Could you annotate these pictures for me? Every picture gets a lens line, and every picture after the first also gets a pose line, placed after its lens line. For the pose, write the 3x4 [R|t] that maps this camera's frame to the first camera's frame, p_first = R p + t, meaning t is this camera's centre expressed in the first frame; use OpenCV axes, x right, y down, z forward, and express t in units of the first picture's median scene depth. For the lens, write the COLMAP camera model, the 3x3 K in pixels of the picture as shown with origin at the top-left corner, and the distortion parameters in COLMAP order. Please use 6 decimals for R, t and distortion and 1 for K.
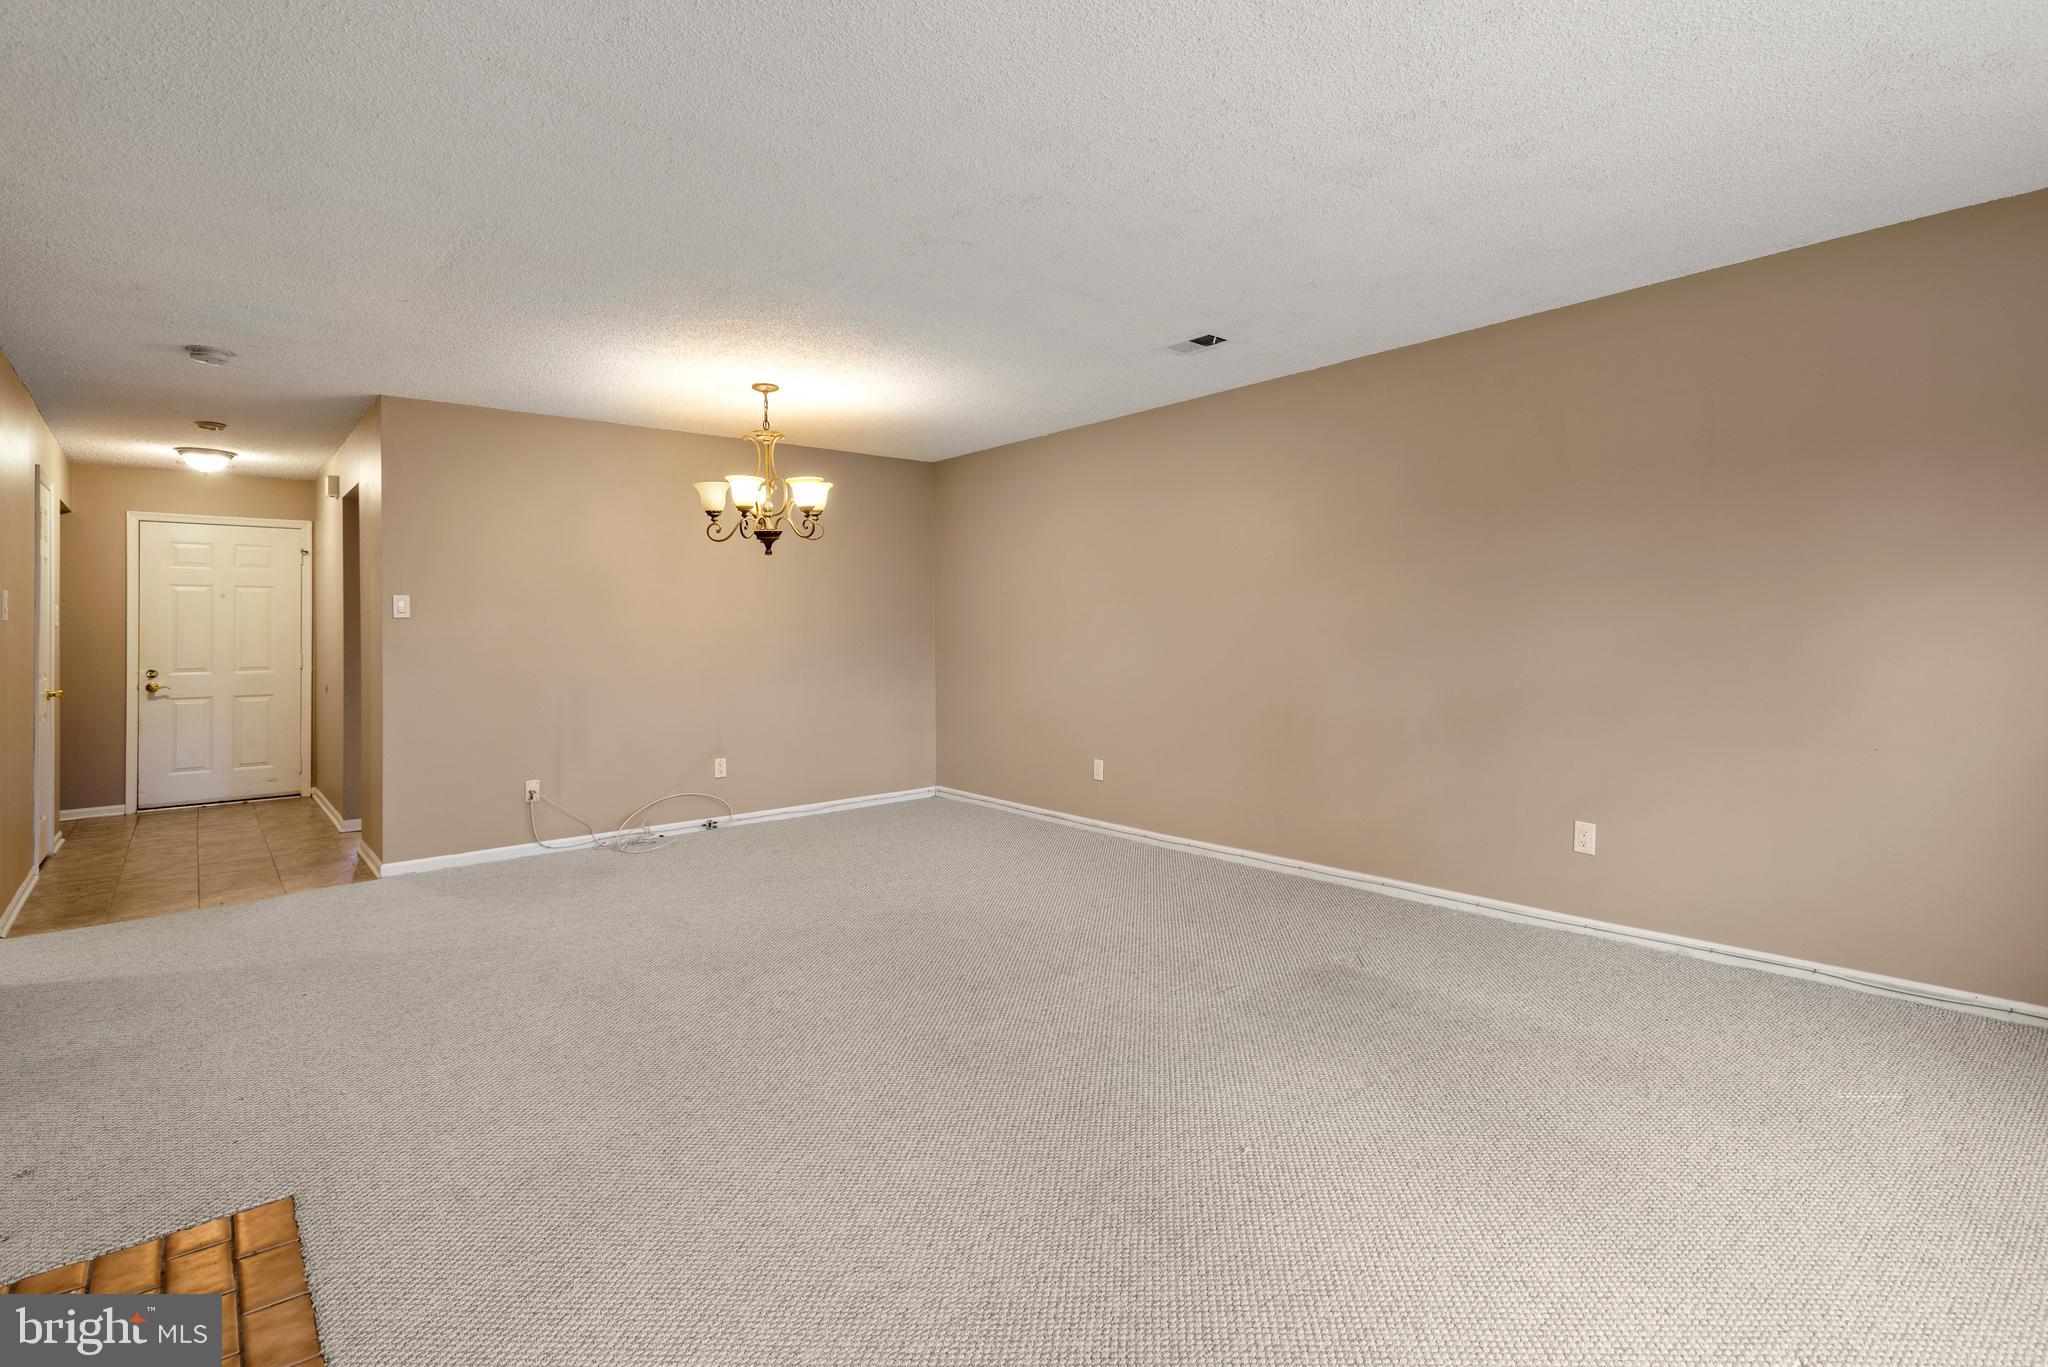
lens RADIAL K [[1017.9, 0, 1025.3], [0, 1017.9, 620.3], [0, 0, 1]] dist [0.001576, 0.000178]
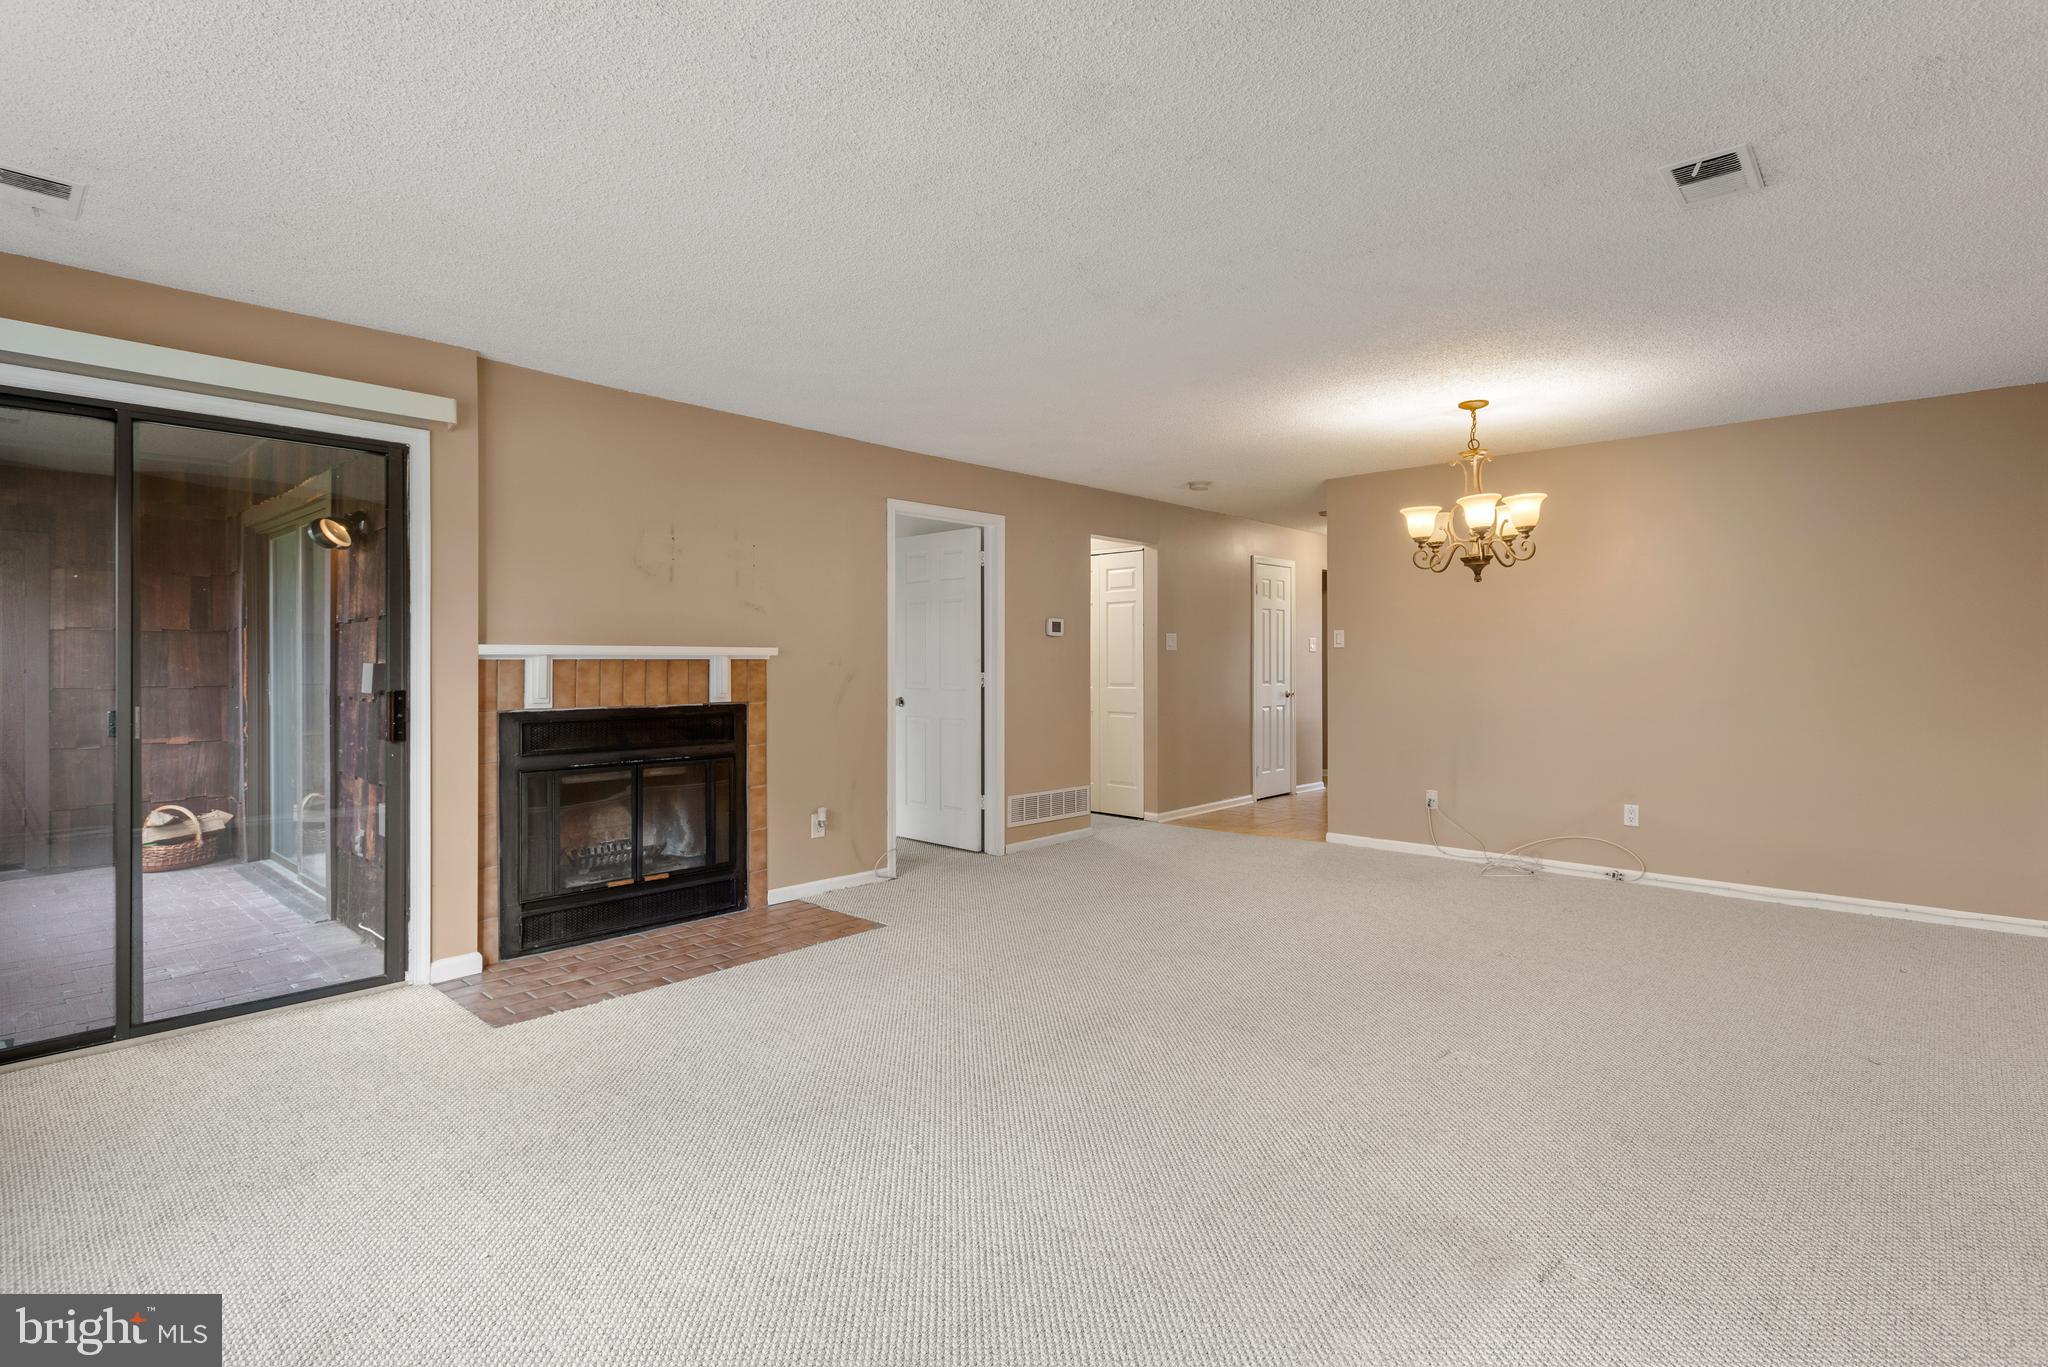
lens RADIAL K [[976.6, 0, 1024.6], [0, 976.6, 660.0], [0, 0, 1]] dist [0.002230, 0.000112]
pose [[0.097902, 0.014006, -0.995097, 0.593057], [0.010942, 0.999825, 0.015149, -0.009682], [0.995136, -0.012371, 0.097732, 0.479689]]
